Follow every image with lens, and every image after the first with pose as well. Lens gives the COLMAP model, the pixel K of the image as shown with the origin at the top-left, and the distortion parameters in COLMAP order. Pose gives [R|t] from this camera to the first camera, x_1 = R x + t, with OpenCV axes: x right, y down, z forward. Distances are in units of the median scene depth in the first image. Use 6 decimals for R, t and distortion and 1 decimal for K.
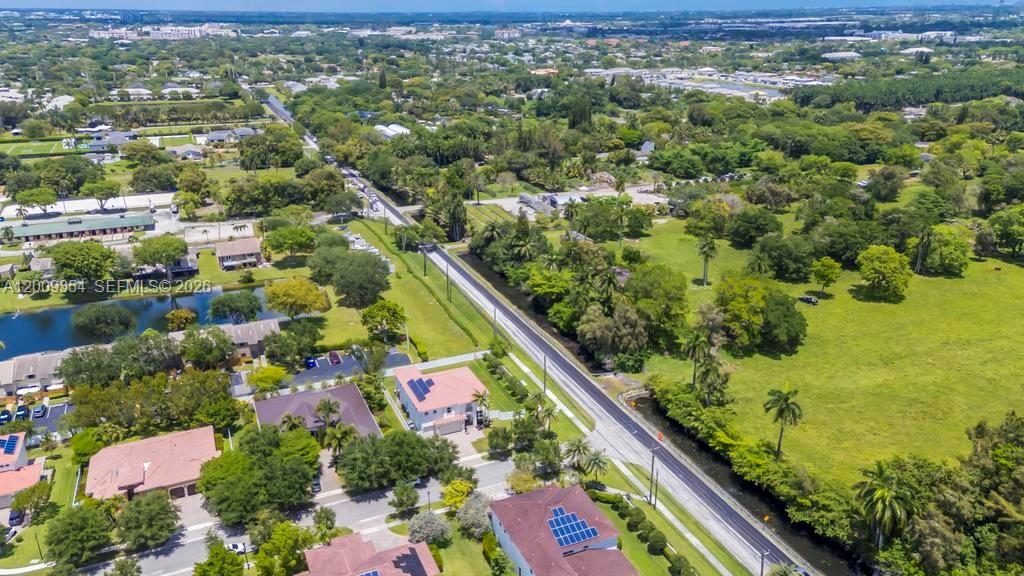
lens RADIAL K [[747.6, 0, 514.8], [0, 747.6, 289.7], [0, 0, 1]] dist [0.069448, -0.000853]
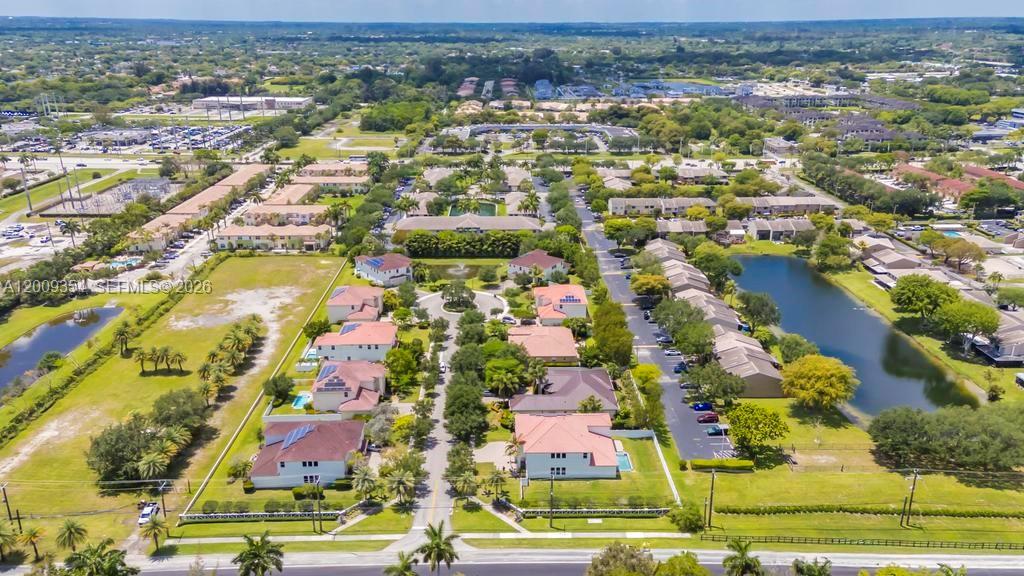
lens RADIAL K [[751.2, 0, 515.1], [0, 751.2, 283.7], [0, 0, 1]] dist [0.069586, 0.001683]
pose [[-0.382558, 0.306527, -0.871602, 0.481287], [-0.318655, 0.841708, 0.435876, -0.297275], [0.867242, 0.444488, -0.224326, 0.709537]]
